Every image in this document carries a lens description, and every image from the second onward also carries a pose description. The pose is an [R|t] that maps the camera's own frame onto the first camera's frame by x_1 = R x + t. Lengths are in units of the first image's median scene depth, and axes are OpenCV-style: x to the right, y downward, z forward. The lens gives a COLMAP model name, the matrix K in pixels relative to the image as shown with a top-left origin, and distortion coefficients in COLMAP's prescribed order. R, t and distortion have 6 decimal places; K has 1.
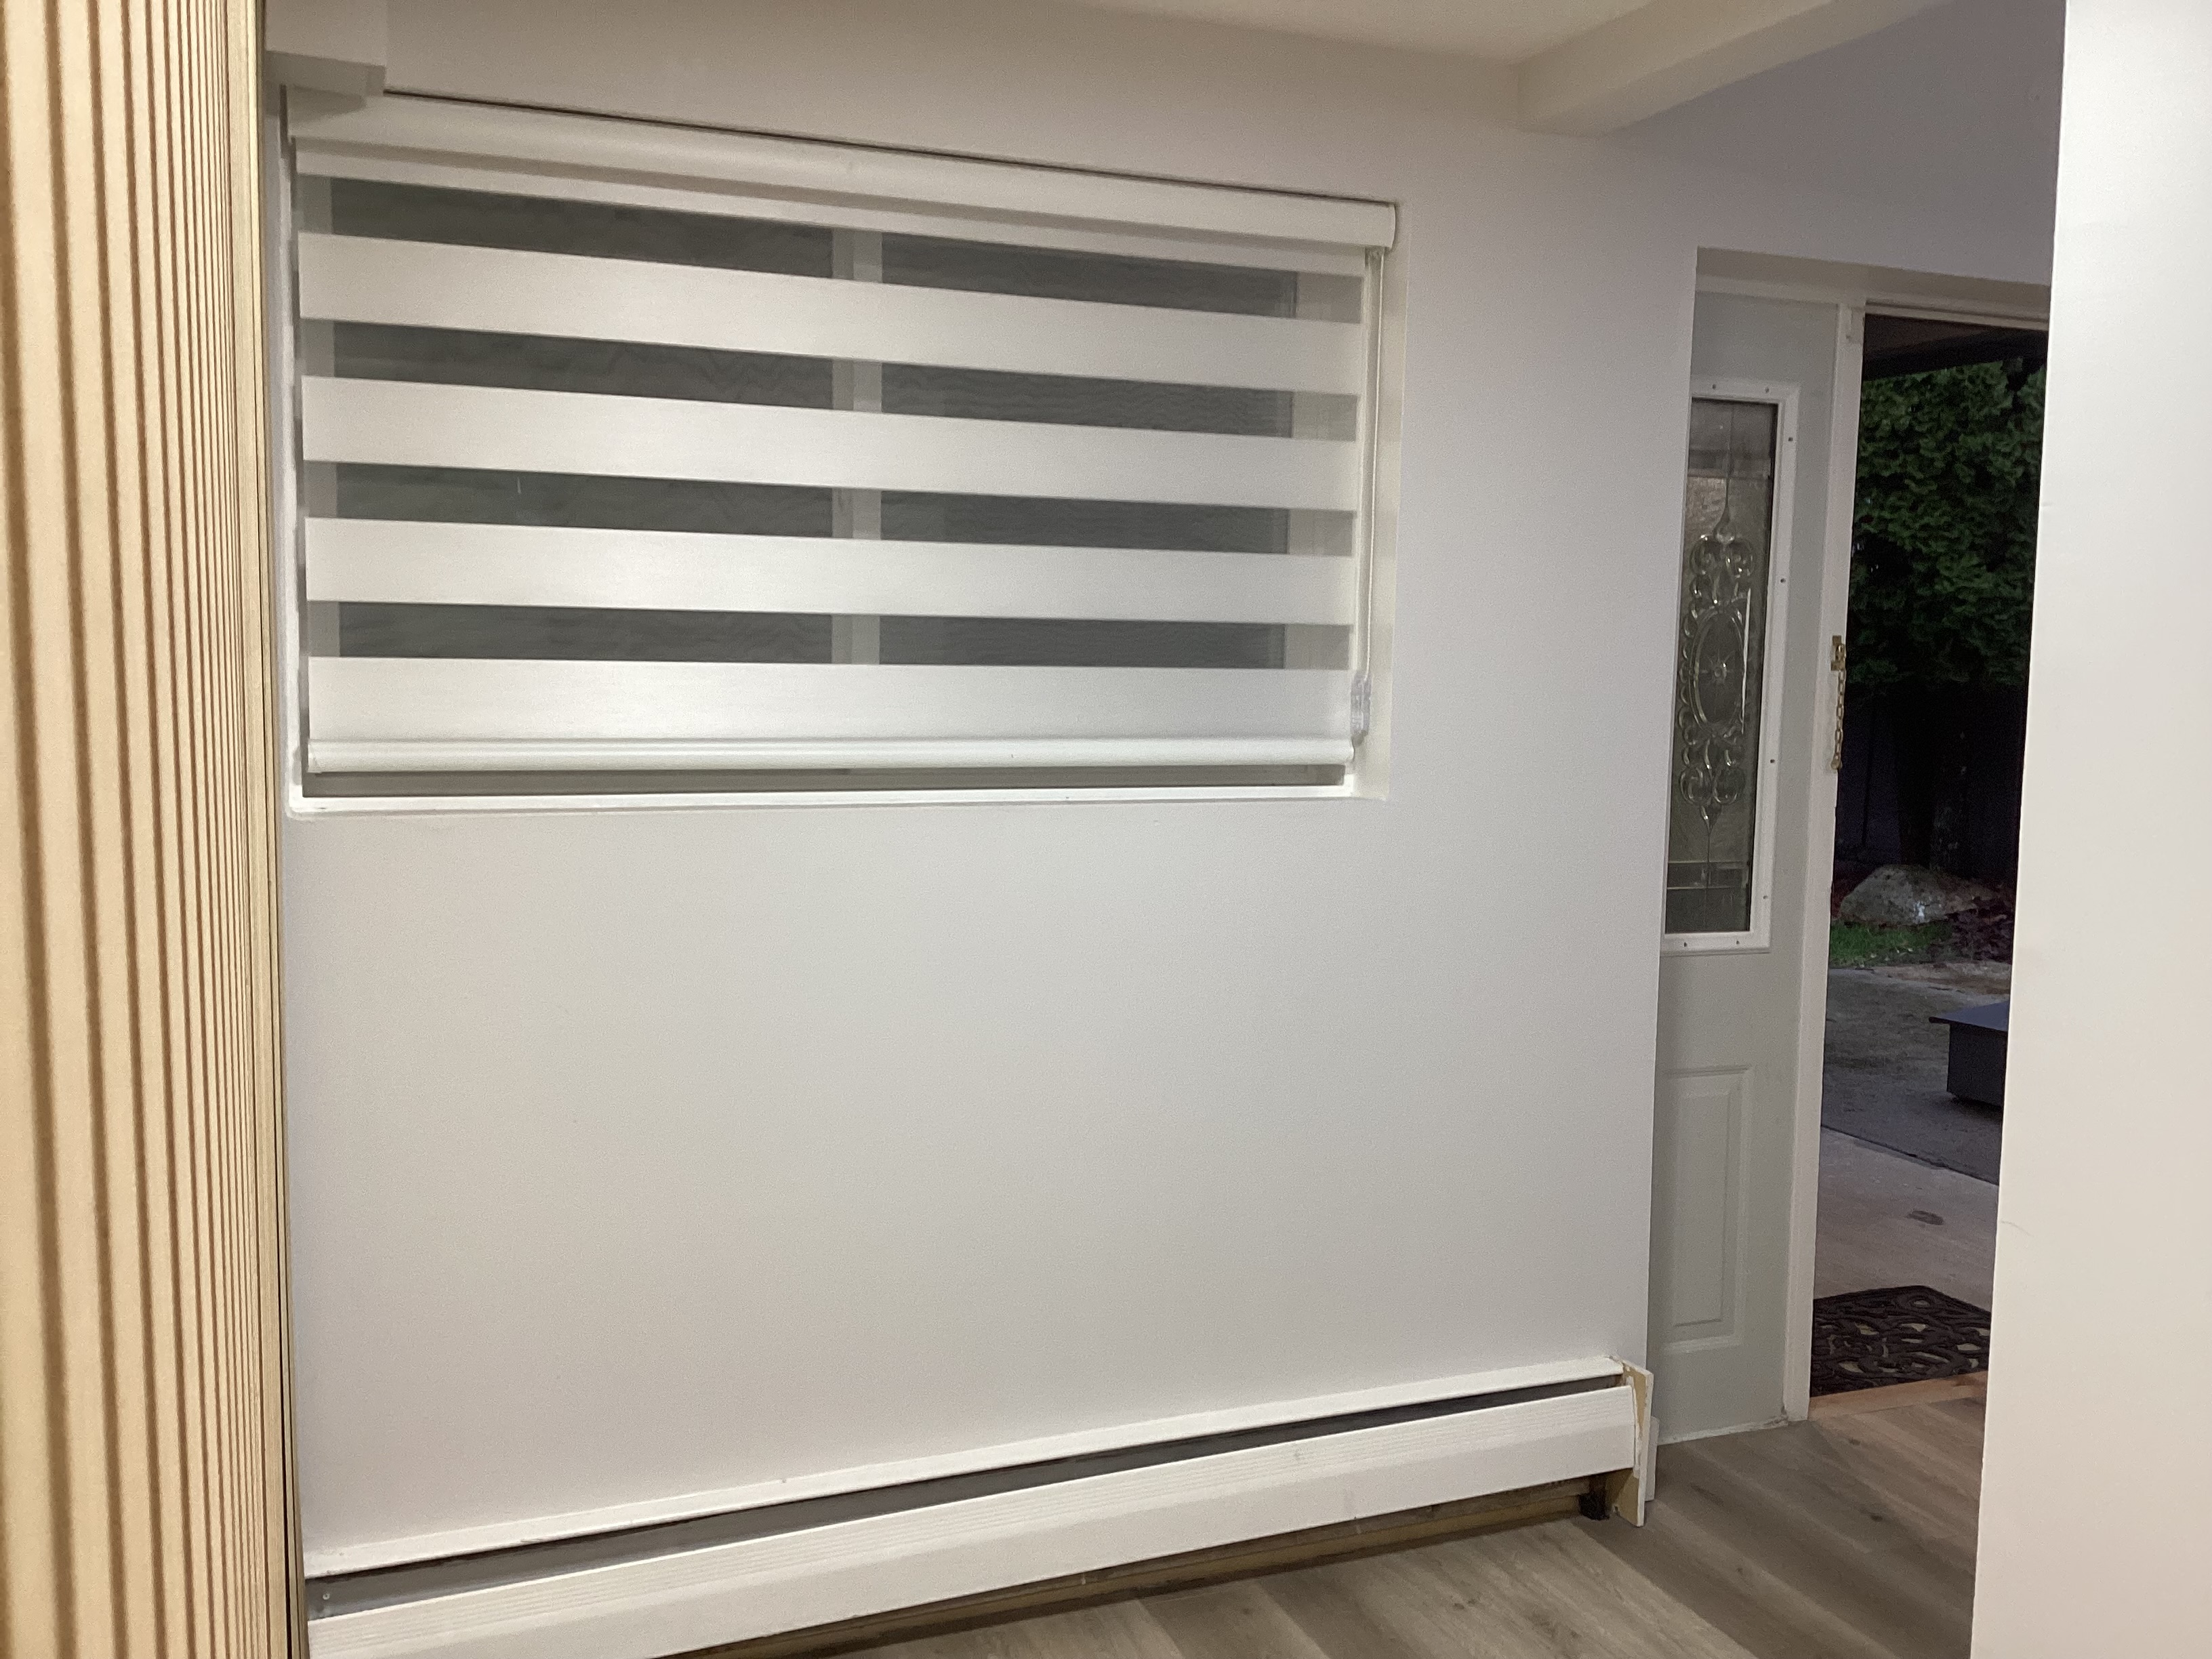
lens RADIAL K [[2013.1, 0, 1099.8], [0, 2013.1, 837.2], [0, 0, 1]] dist [0.076164, -0.124843]
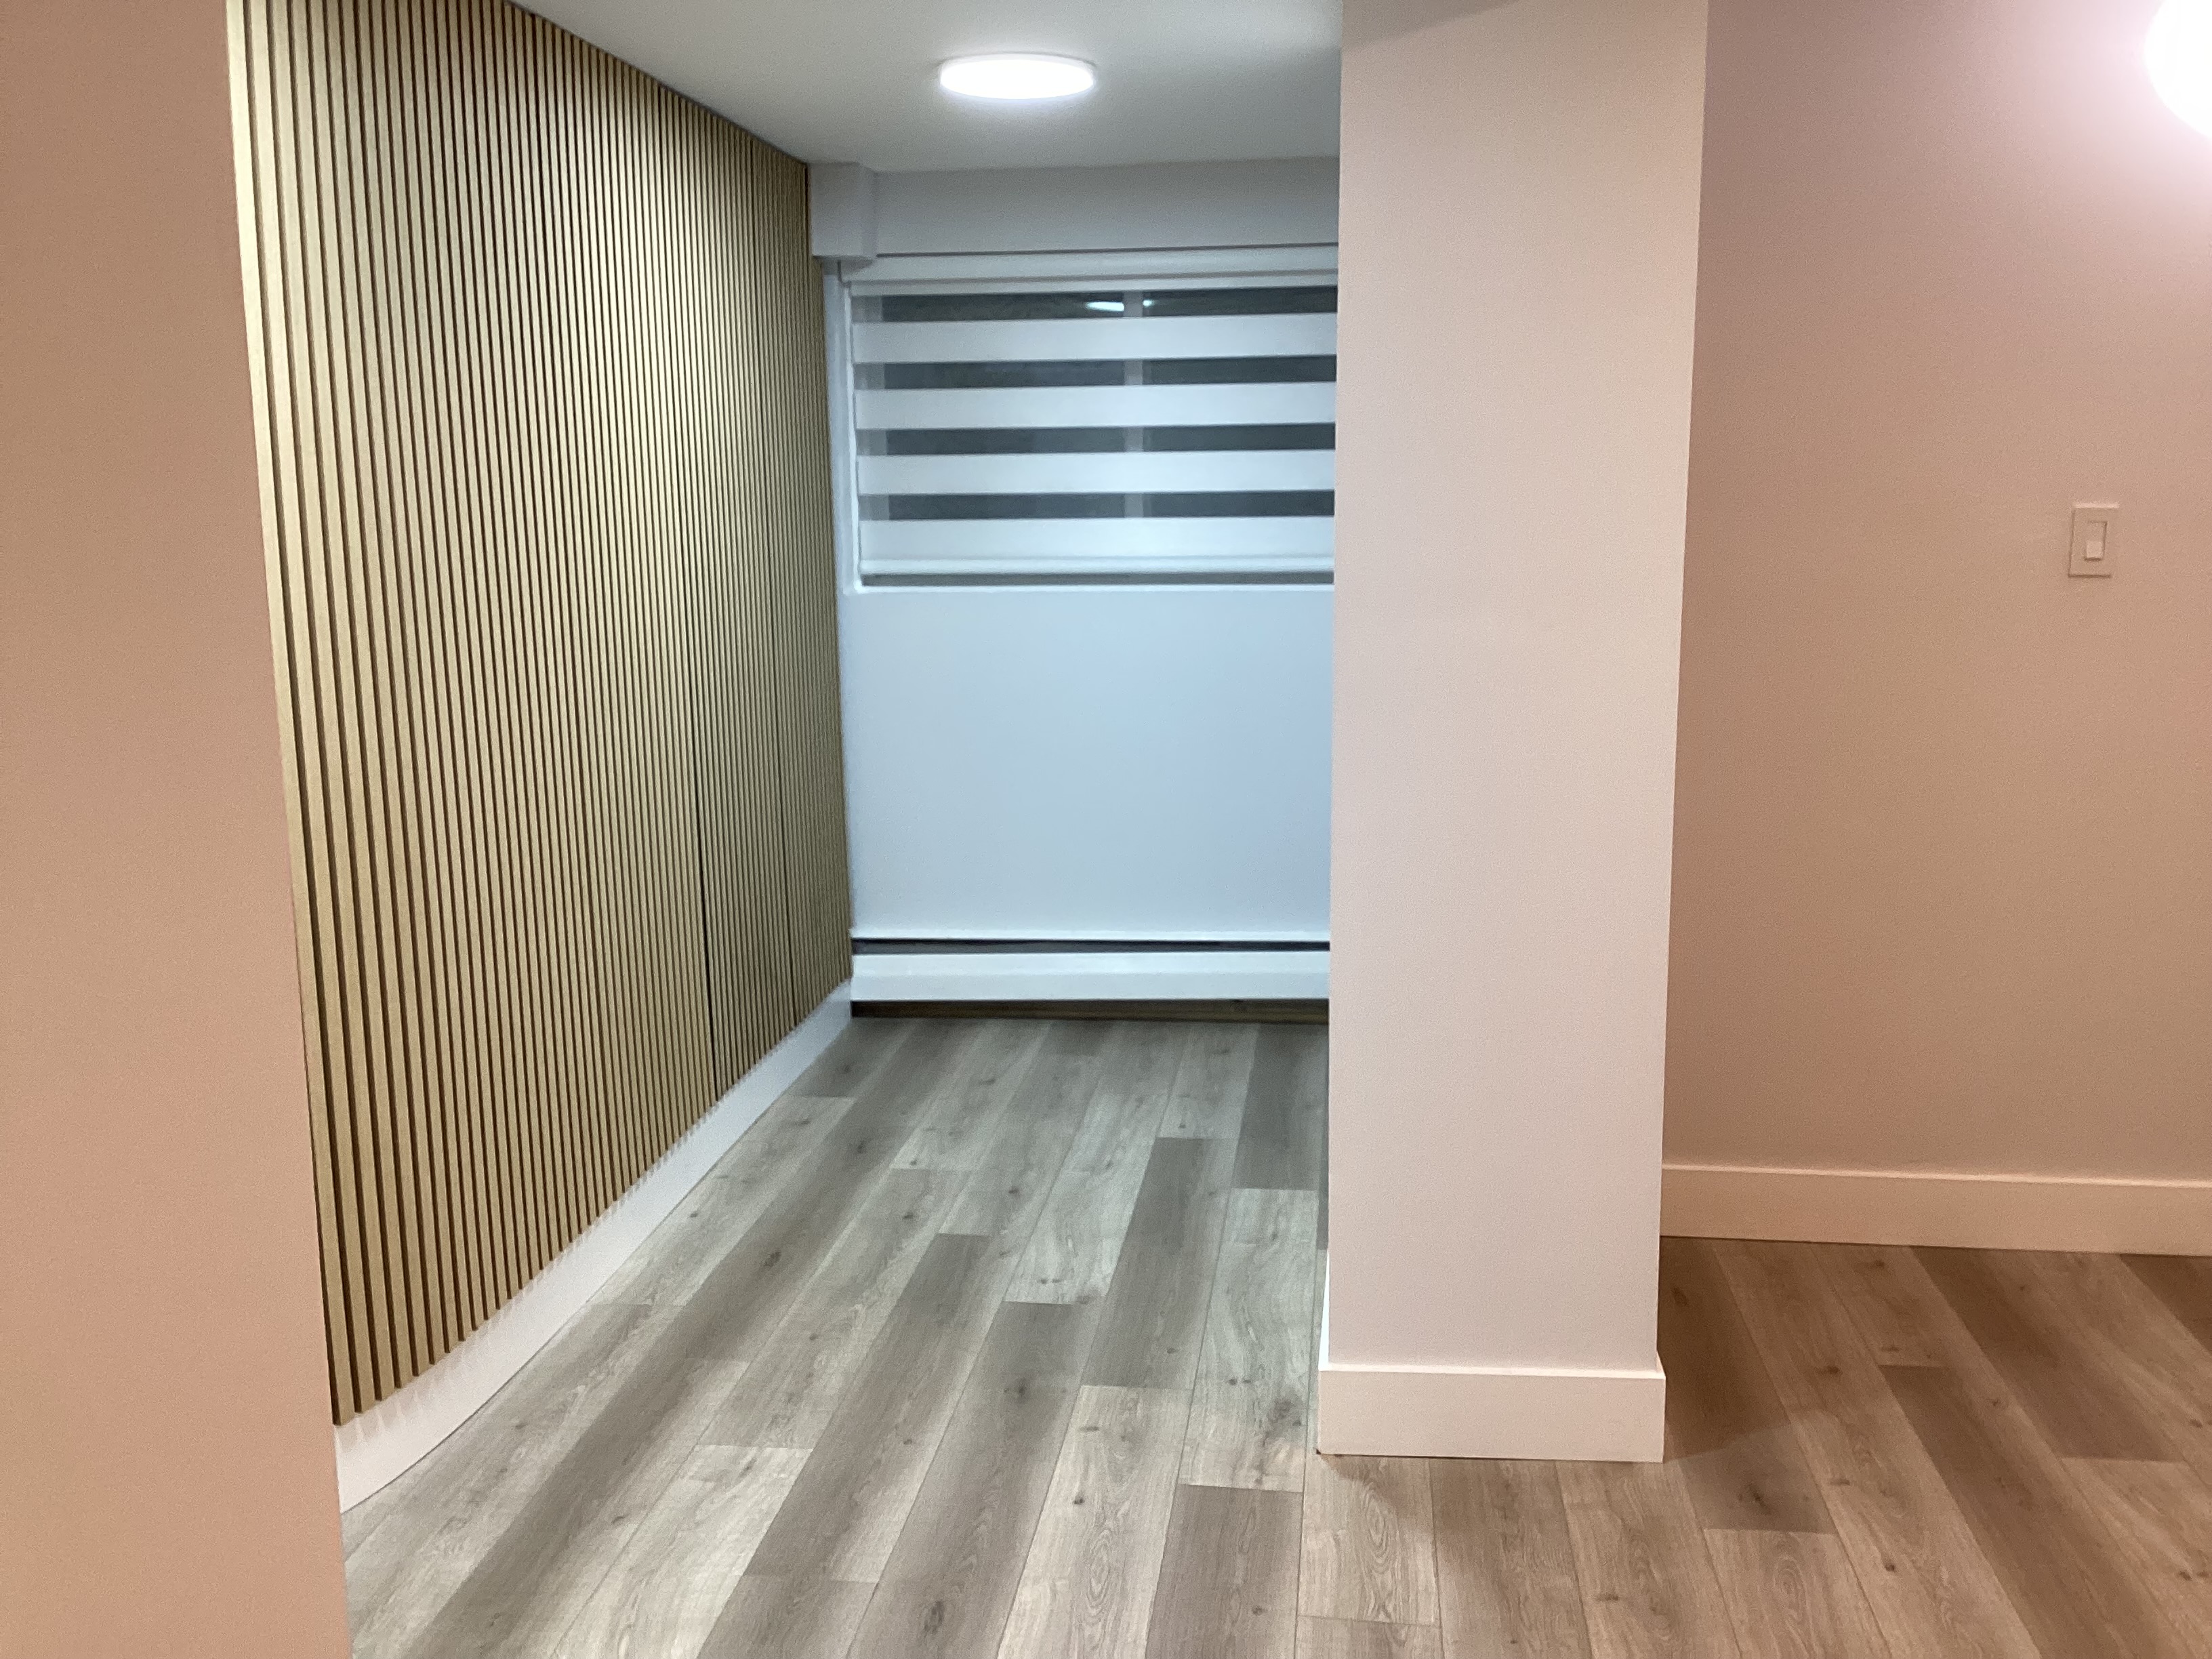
lens RADIAL K [[2013.1, 0, 1111.9], [0, 2013.1, 833.6], [0, 0, 1]] dist [0.076164, -0.124843]
pose [[0.860693, 0.071463, -0.504083, 0.868638], [-0.024852, 0.994817, 0.098599, 0.021981], [0.508517, -0.072336, 0.858008, -0.672658]]
